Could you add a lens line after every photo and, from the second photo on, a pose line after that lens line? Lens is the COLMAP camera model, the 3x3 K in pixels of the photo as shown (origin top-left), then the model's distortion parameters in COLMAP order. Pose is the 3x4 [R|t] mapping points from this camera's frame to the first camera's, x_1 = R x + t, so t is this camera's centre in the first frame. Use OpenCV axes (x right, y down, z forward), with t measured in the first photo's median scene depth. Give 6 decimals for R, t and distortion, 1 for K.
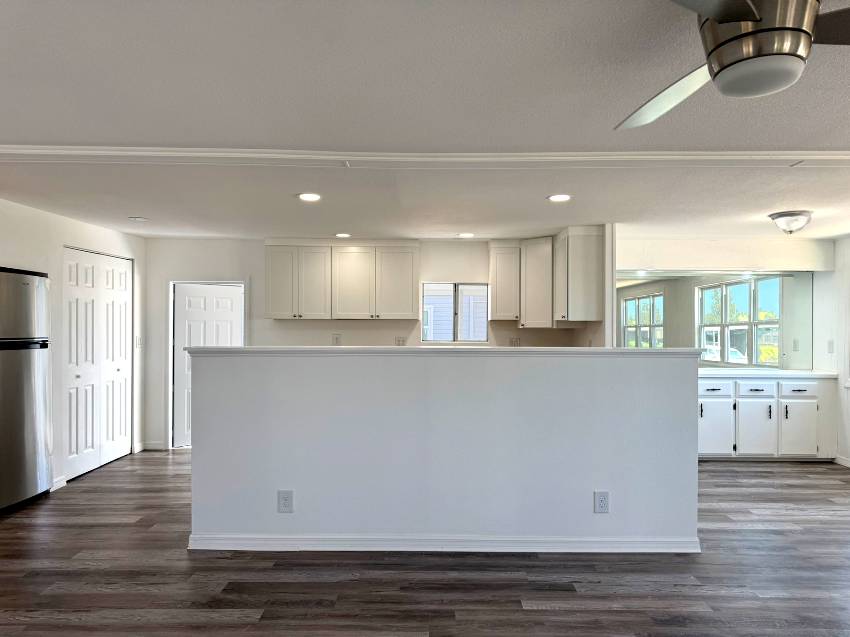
lens RADIAL K [[604.0, 0, 425.0], [0, 604.0, 318.5], [0, 0, 1]] dist [-0.000242, -0.003392]
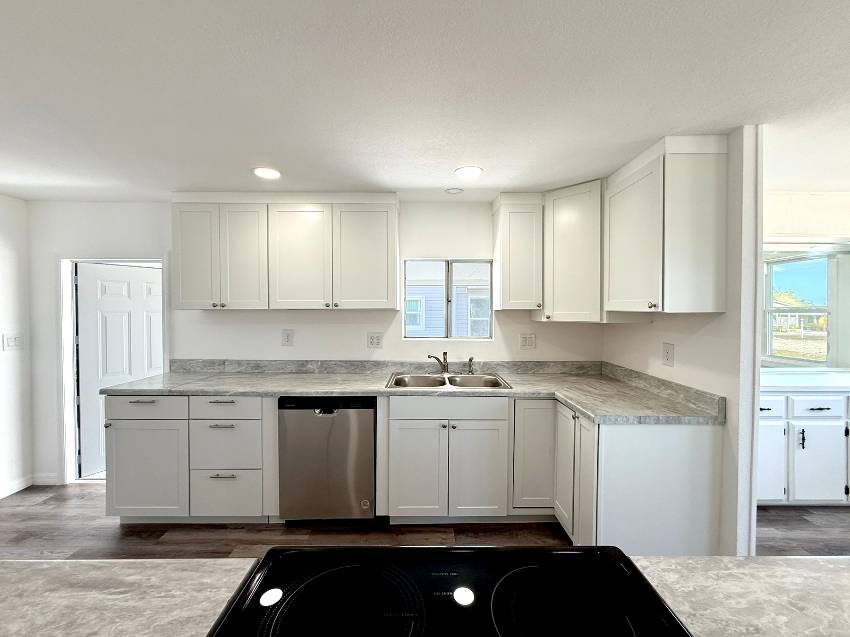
lens RADIAL K [[342.3, 0, 428.1], [0, 342.3, 314.2], [0, 0, 1]] dist [-0.000764, 0.000104]
pose [[0.999818, -0.004014, 0.018652, 0.018462], [0.003551, 0.999687, 0.024781, -0.002617], [-0.018745, -0.024710, 0.999519, 0.608878]]
